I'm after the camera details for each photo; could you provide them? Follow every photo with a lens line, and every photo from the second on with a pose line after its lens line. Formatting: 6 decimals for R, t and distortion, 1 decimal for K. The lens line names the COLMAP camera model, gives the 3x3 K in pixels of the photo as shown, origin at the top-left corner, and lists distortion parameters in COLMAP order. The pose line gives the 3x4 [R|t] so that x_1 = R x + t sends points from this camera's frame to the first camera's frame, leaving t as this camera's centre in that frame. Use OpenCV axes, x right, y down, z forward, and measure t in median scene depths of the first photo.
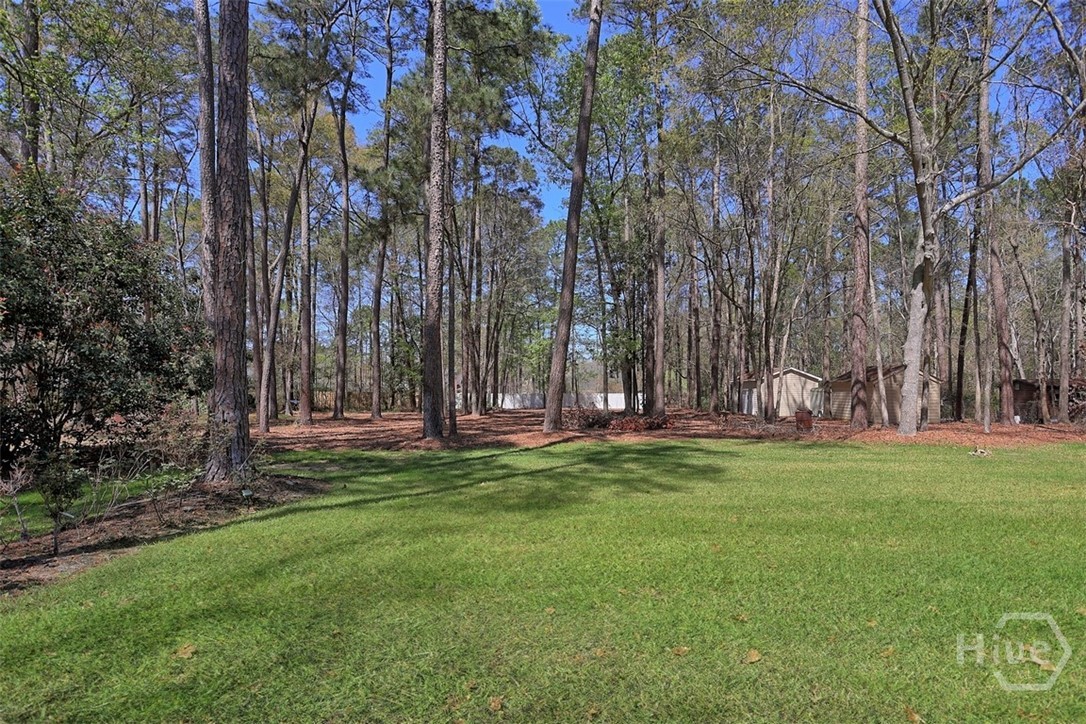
lens RADIAL K [[533.1, 0, 547.4], [0, 533.1, 378.7], [0, 0, 1]] dist [-0.056490, 0.020388]
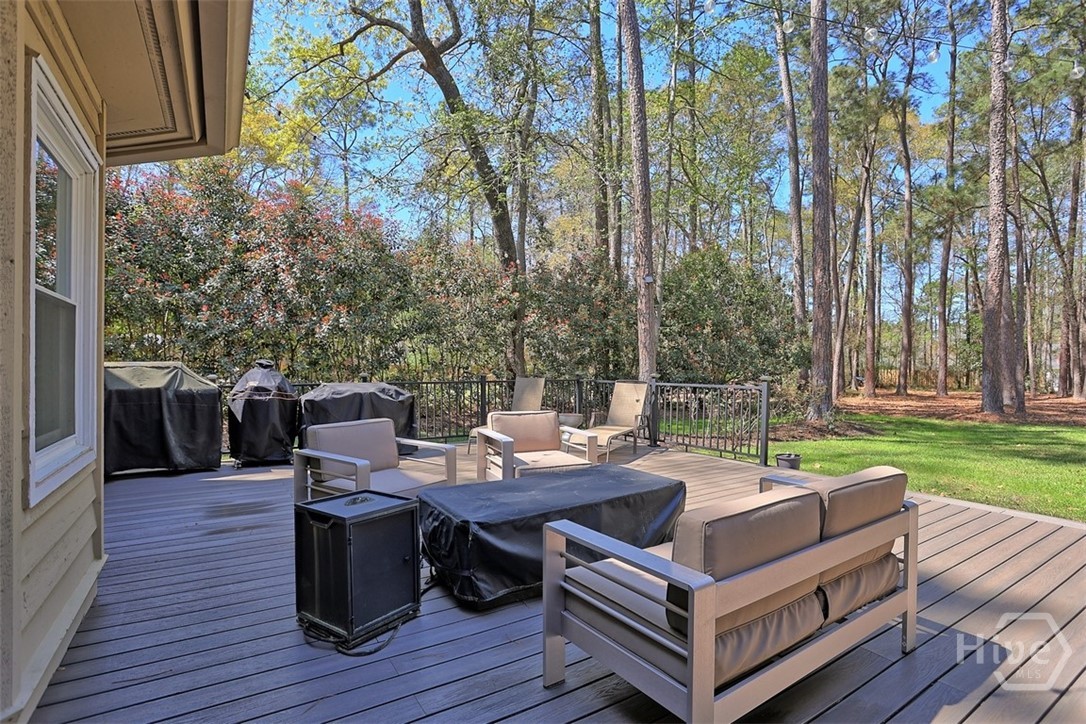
lens RADIAL K [[533.1, 0, 547.4], [0, 533.1, 378.7], [0, 0, 1]] dist [-0.056490, 0.020388]
pose [[0.553383, 0.023654, -0.832591, 0.113093], [0.011201, 0.999295, 0.035835, -0.004338], [0.832851, -0.029157, 0.552728, -0.240269]]
